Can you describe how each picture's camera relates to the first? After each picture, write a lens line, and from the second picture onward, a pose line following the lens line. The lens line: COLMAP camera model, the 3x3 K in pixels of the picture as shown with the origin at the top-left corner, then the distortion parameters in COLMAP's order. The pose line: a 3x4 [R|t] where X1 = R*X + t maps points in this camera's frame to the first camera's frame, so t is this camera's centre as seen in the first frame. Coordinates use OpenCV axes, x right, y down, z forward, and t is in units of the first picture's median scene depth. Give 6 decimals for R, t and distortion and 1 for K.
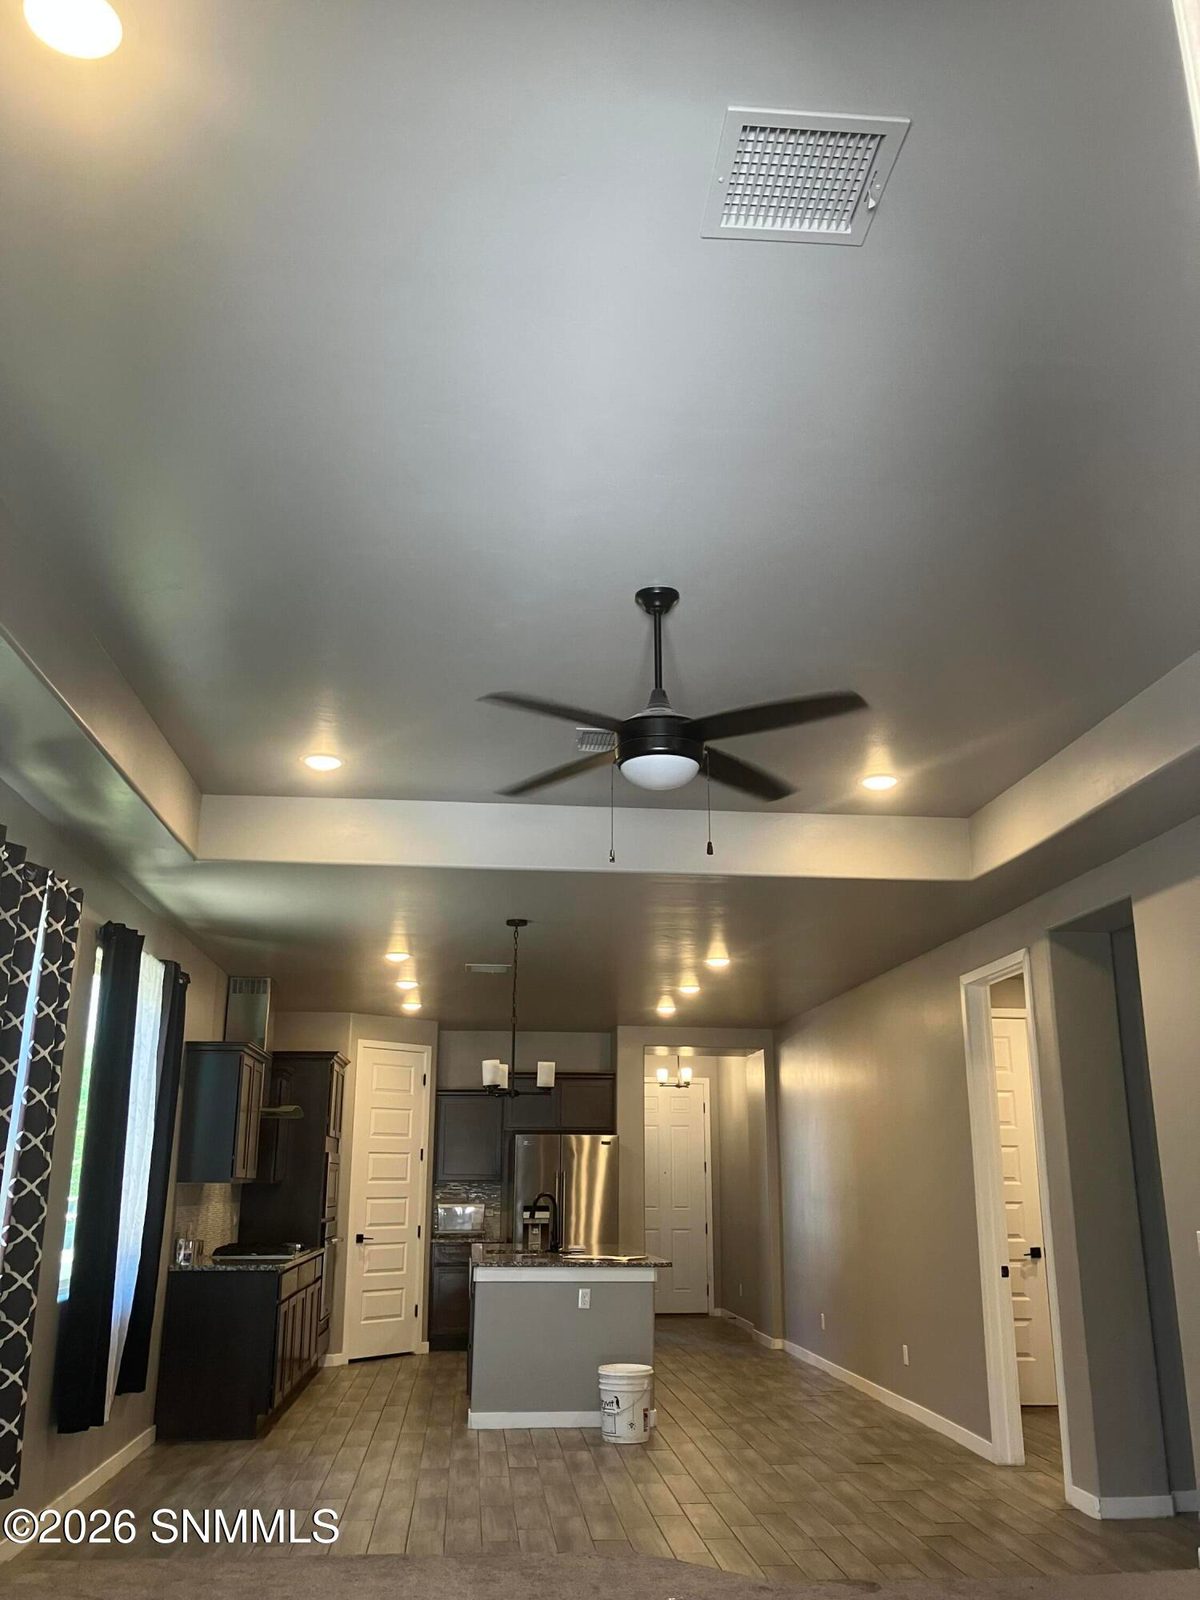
lens RADIAL K [[1366.3, 0, 600.0], [0, 1366.3, 800.0], [0, 0, 1]] dist [0.006140, 0.001393]
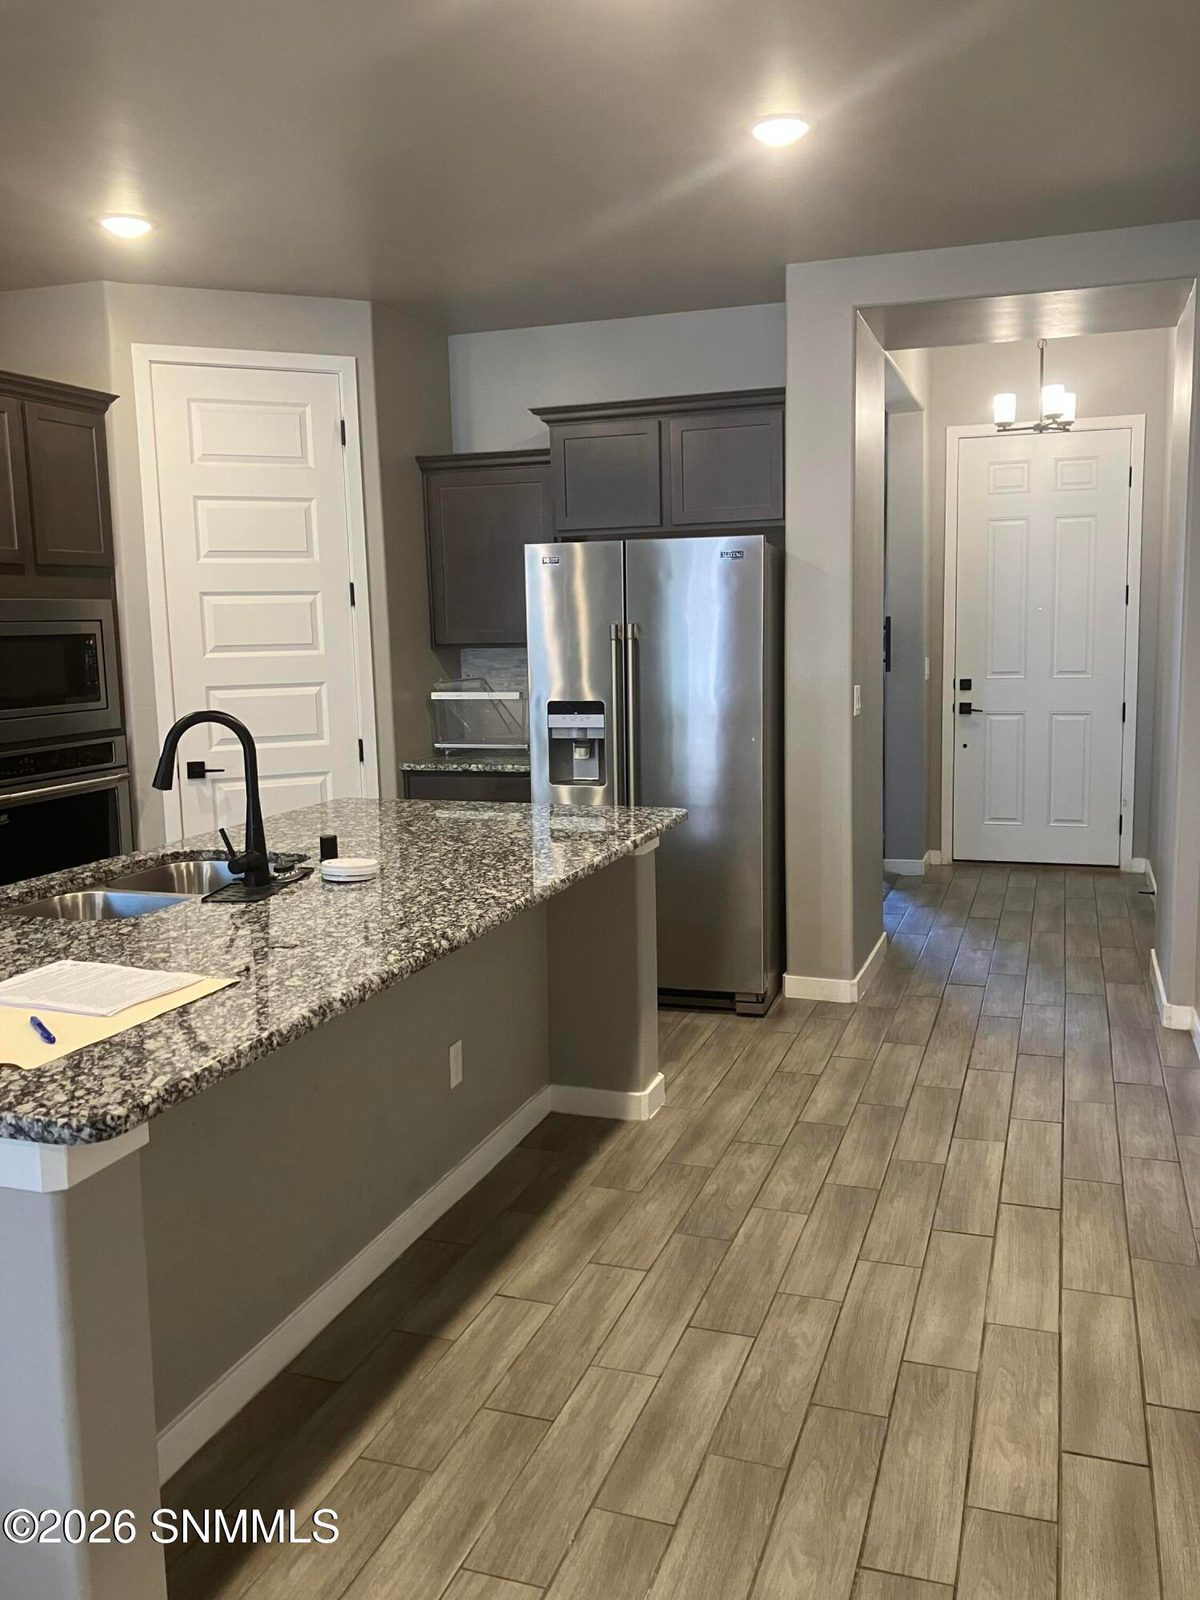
lens RADIAL K [[1366.3, 0, 600.0], [0, 1366.3, 800.0], [0, 0, 1]] dist [0.006140, 0.001393]
pose [[0.908293, 0.040343, -0.416385, 0.144074], [0.131903, 0.916949, 0.376572, 0.157801], [0.396996, -0.396960, 0.827537, 0.614546]]
